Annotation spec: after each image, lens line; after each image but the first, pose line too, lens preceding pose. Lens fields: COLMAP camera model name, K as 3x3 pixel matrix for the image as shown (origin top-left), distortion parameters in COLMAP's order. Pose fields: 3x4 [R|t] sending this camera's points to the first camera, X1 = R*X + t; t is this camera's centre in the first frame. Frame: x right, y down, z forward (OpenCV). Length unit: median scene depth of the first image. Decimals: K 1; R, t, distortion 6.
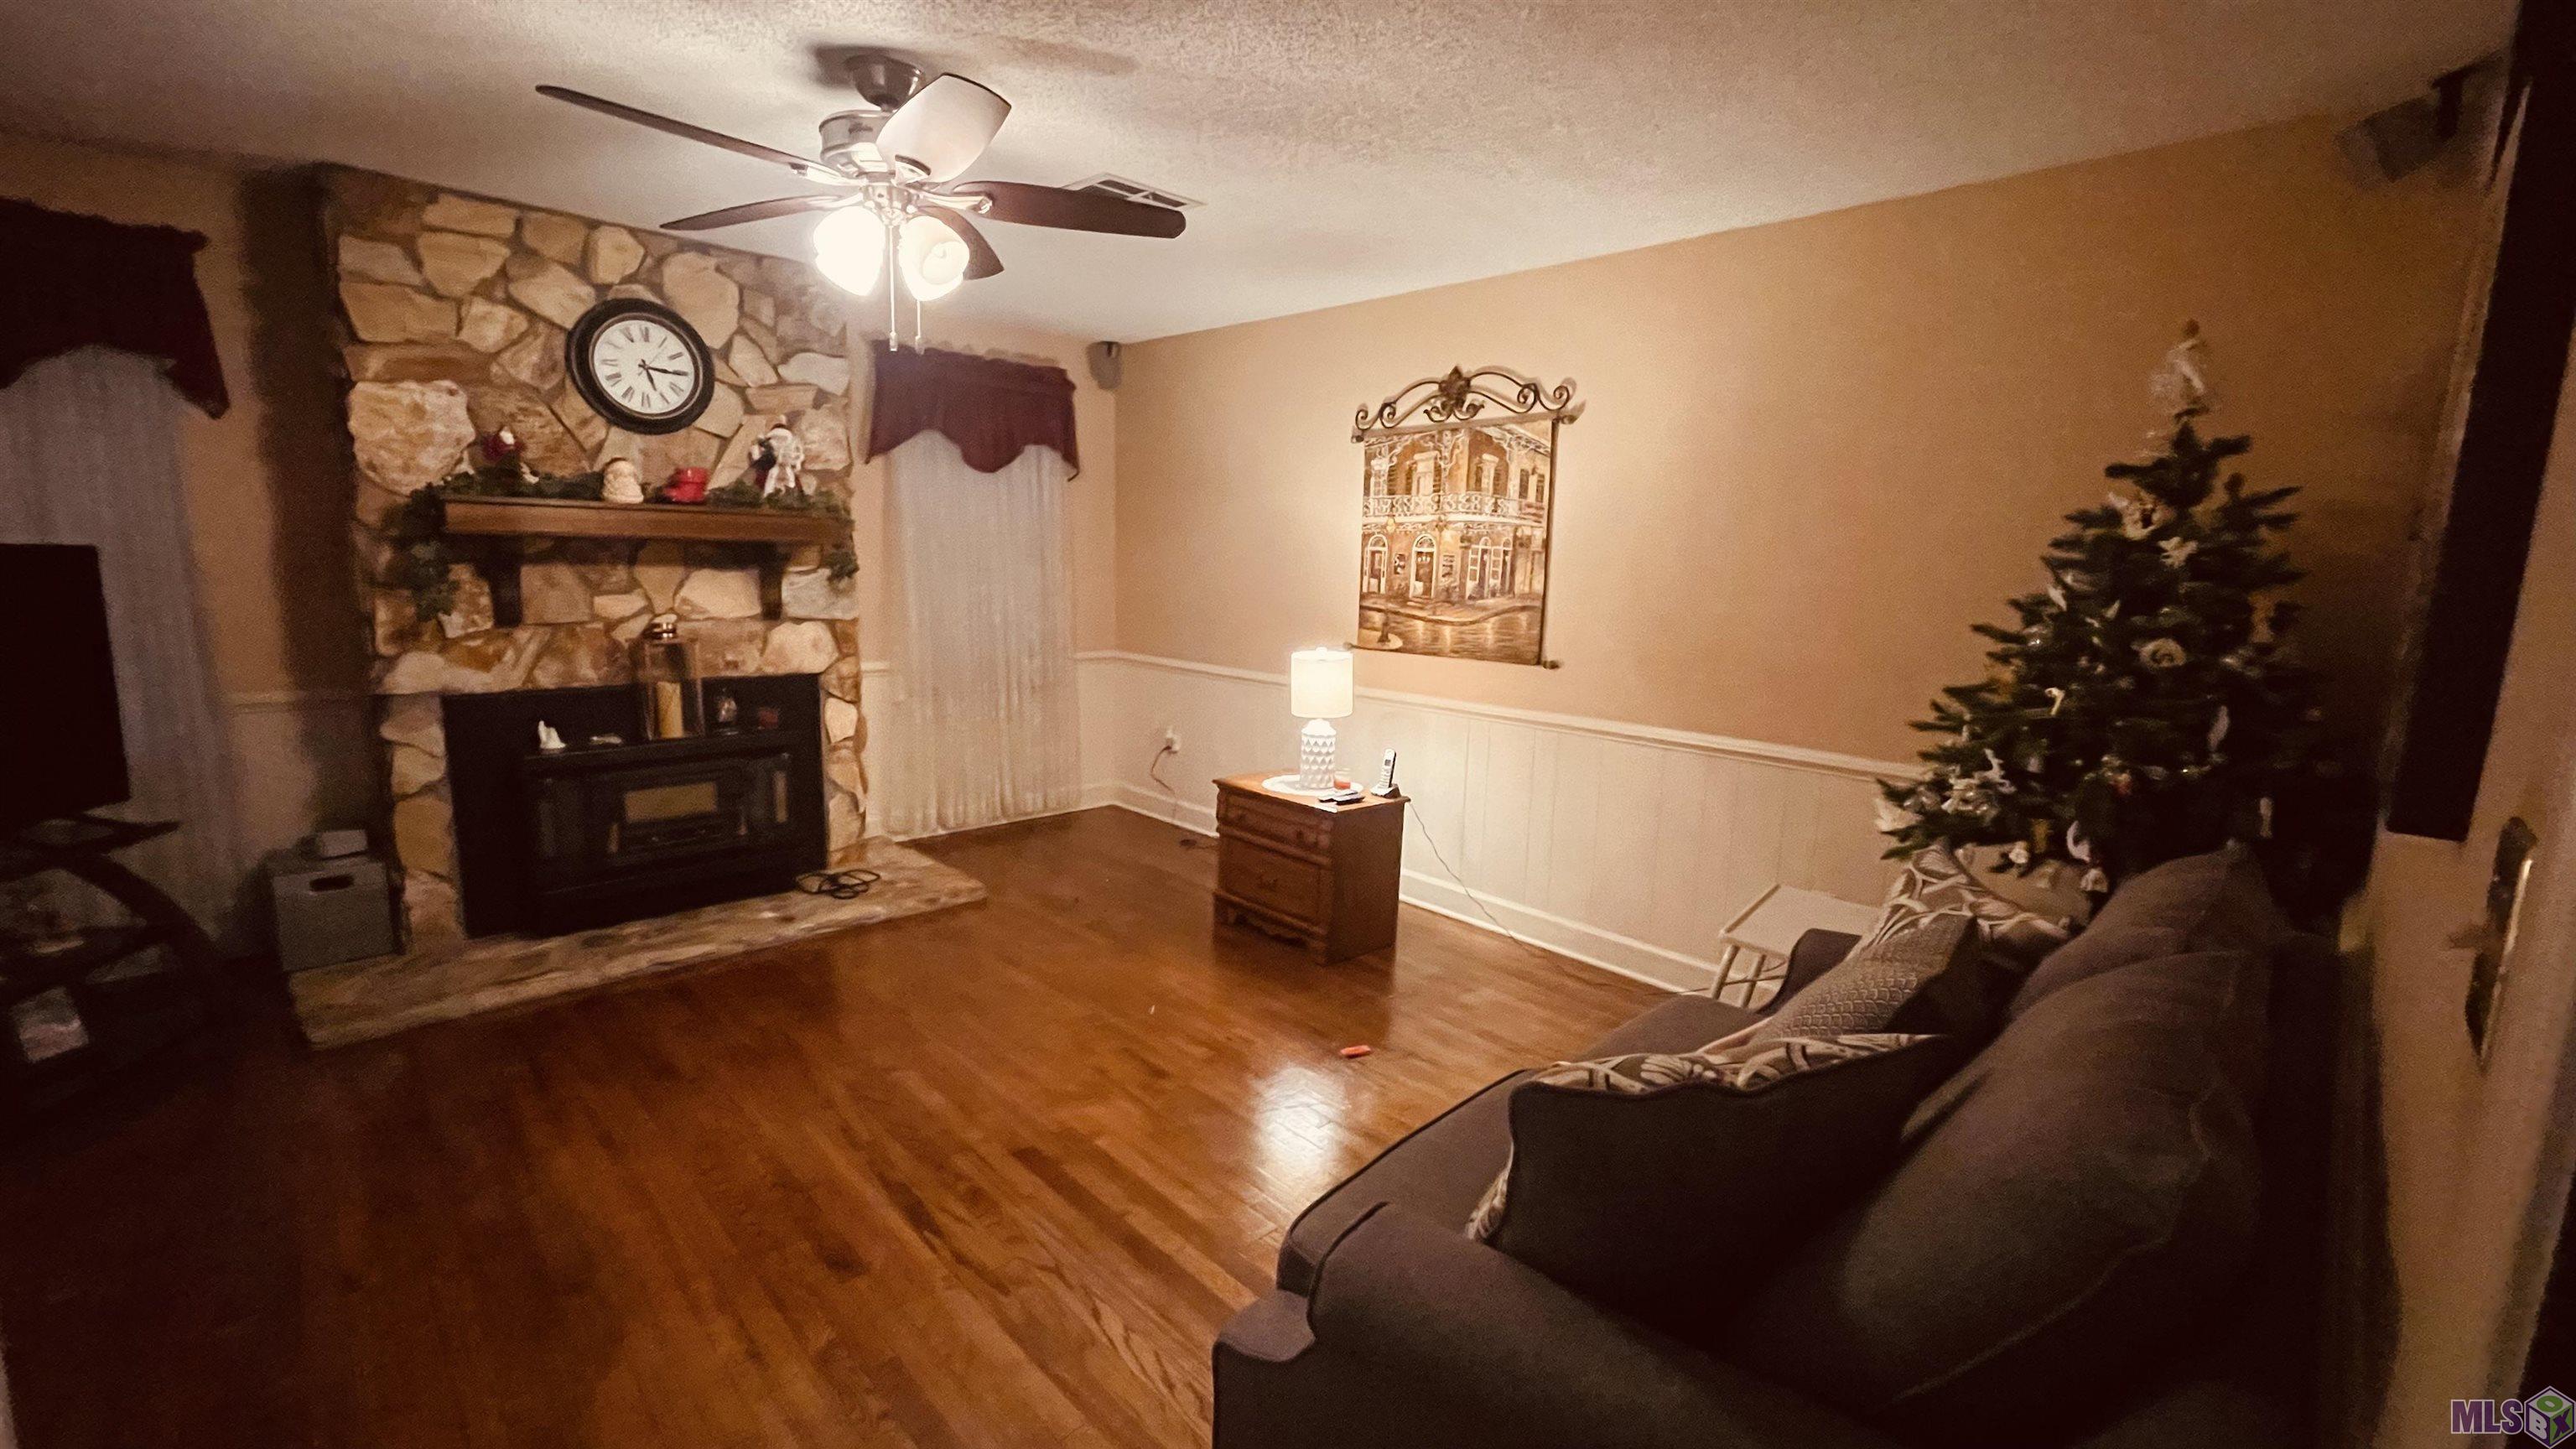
lens RADIAL K [[1049.5, 0, 1286.3], [0, 1049.5, 723.3], [0, 0, 1]] dist [-0.000218, -0.000152]
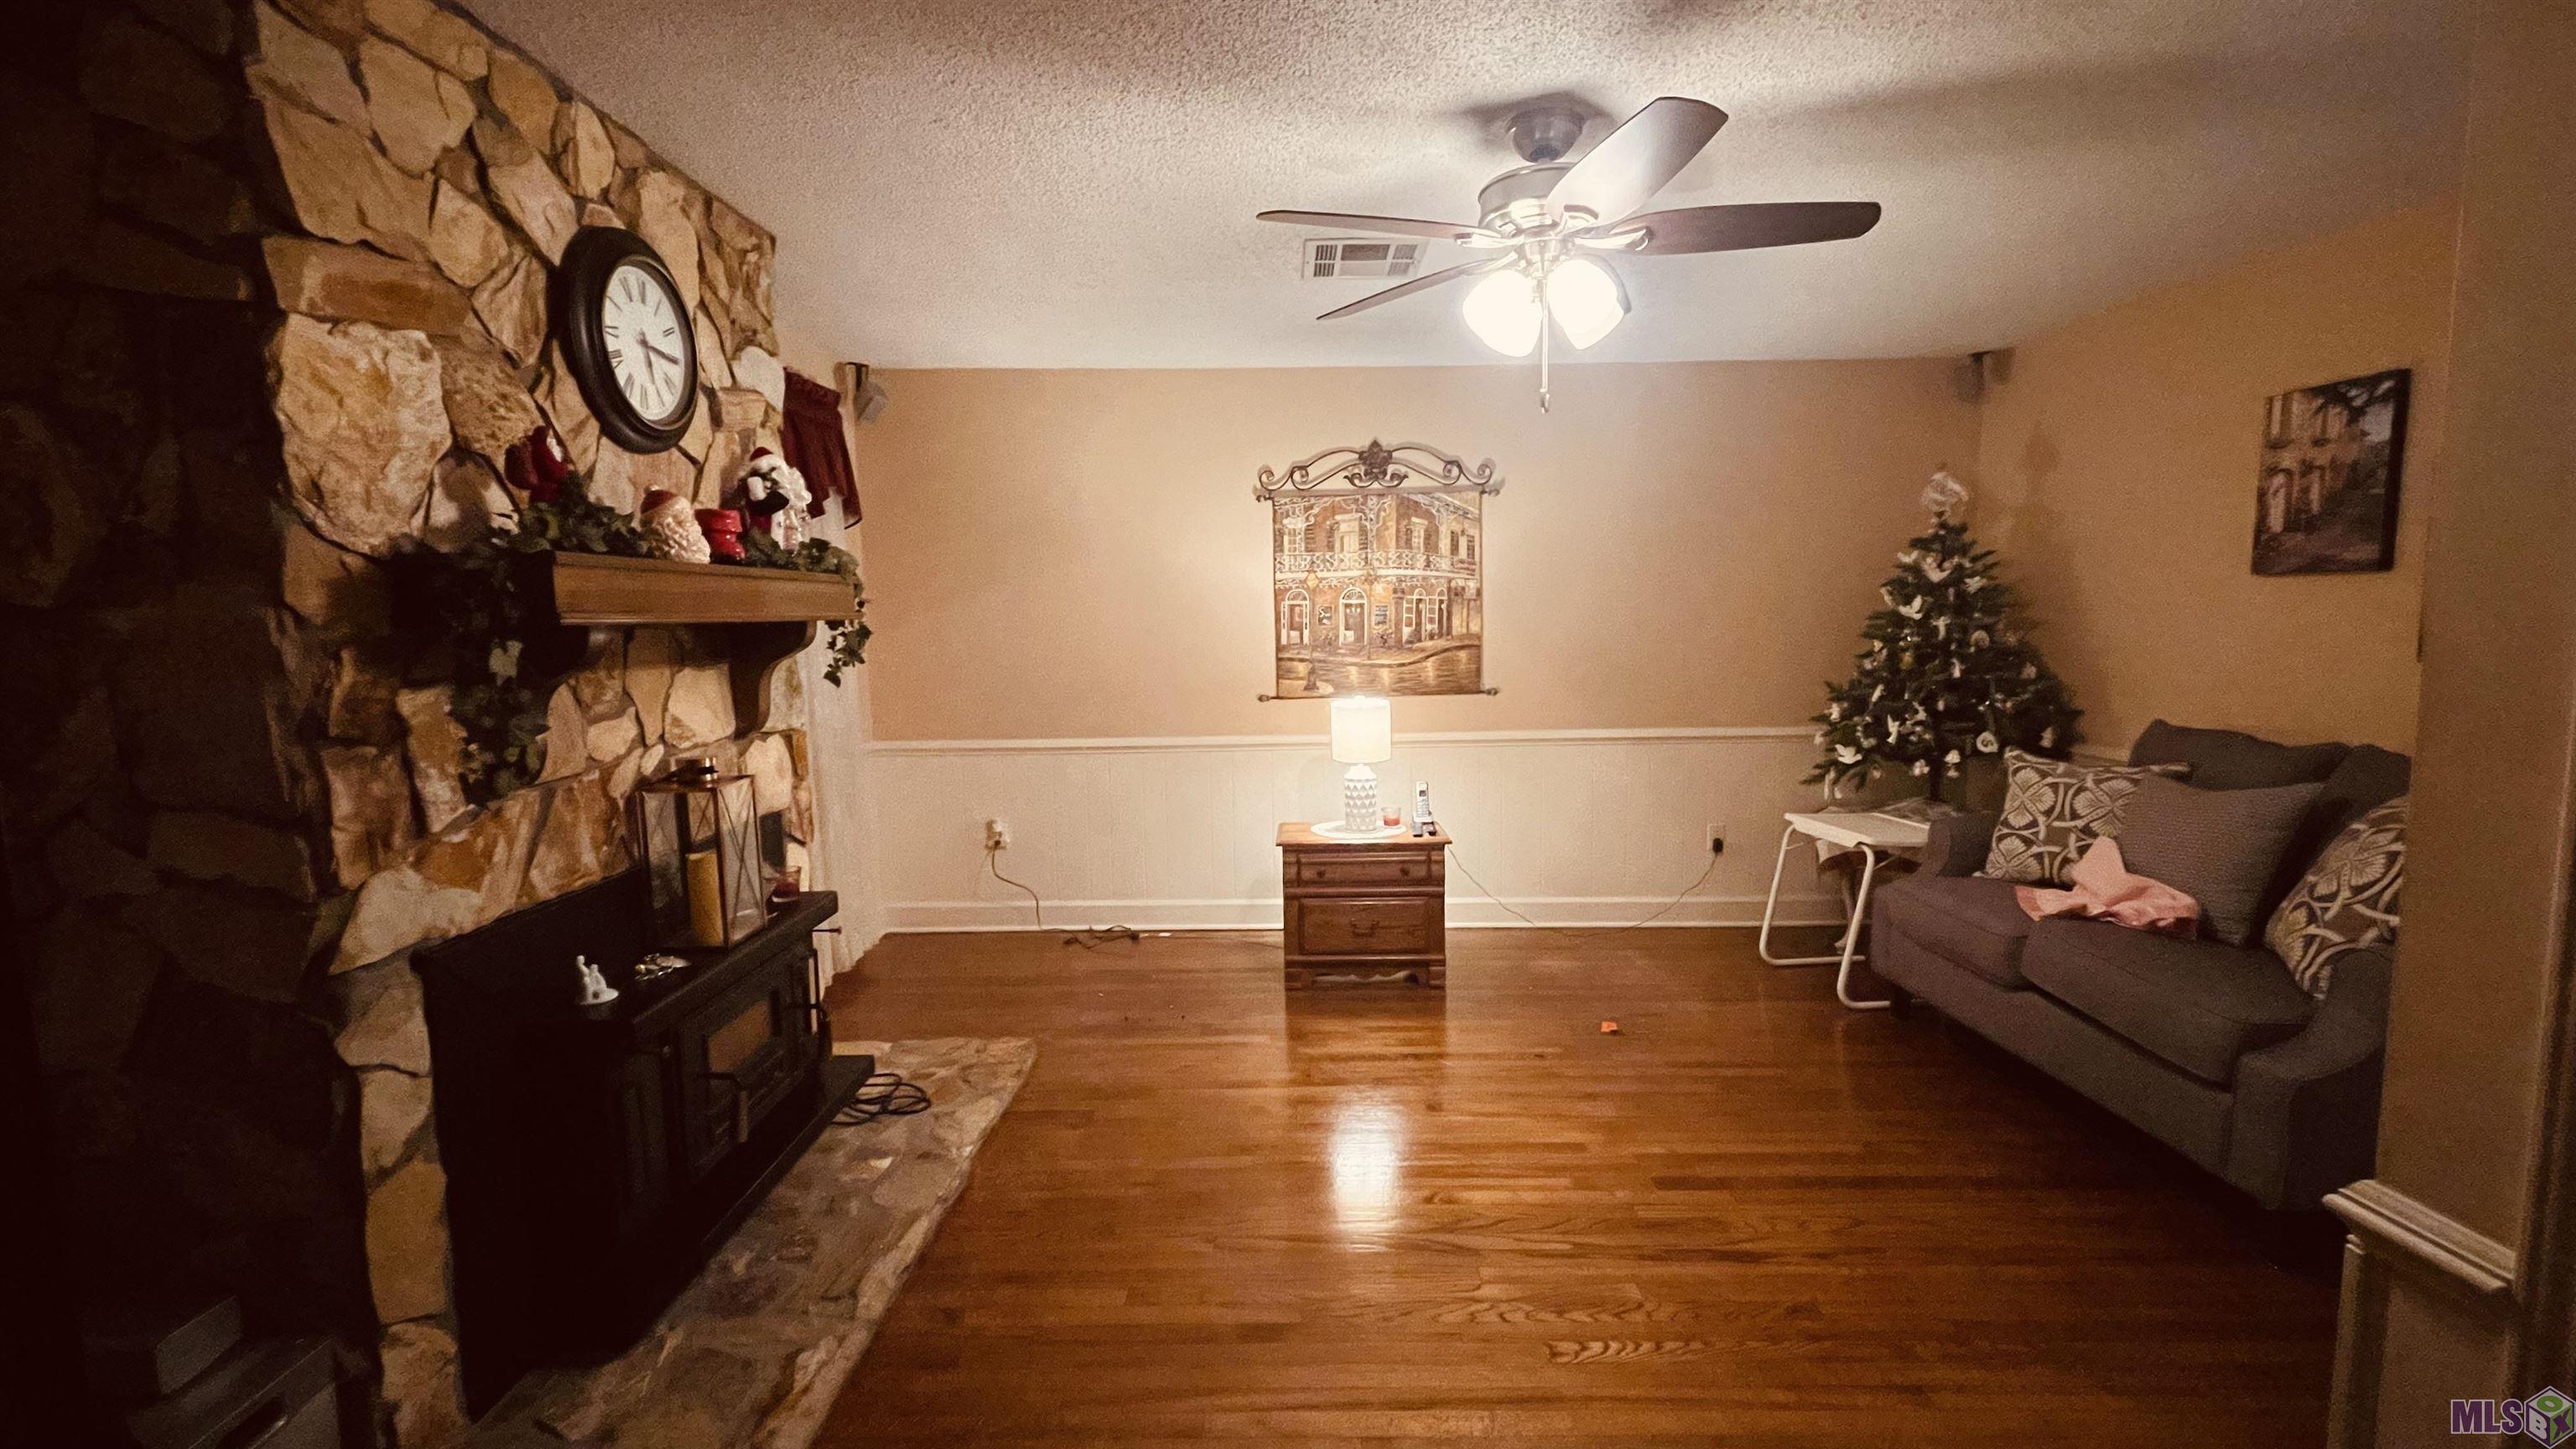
lens RADIAL K [[1049.5, 0, 1279.2], [0, 1049.5, 724.1], [0, 0, 1]] dist [-0.000218, -0.000152]
pose [[0.700204, -0.114890, 0.704638, -0.782571], [0.149092, 0.988737, 0.013057, -0.071661], [-0.698202, 0.095913, 0.709447, 0.319449]]
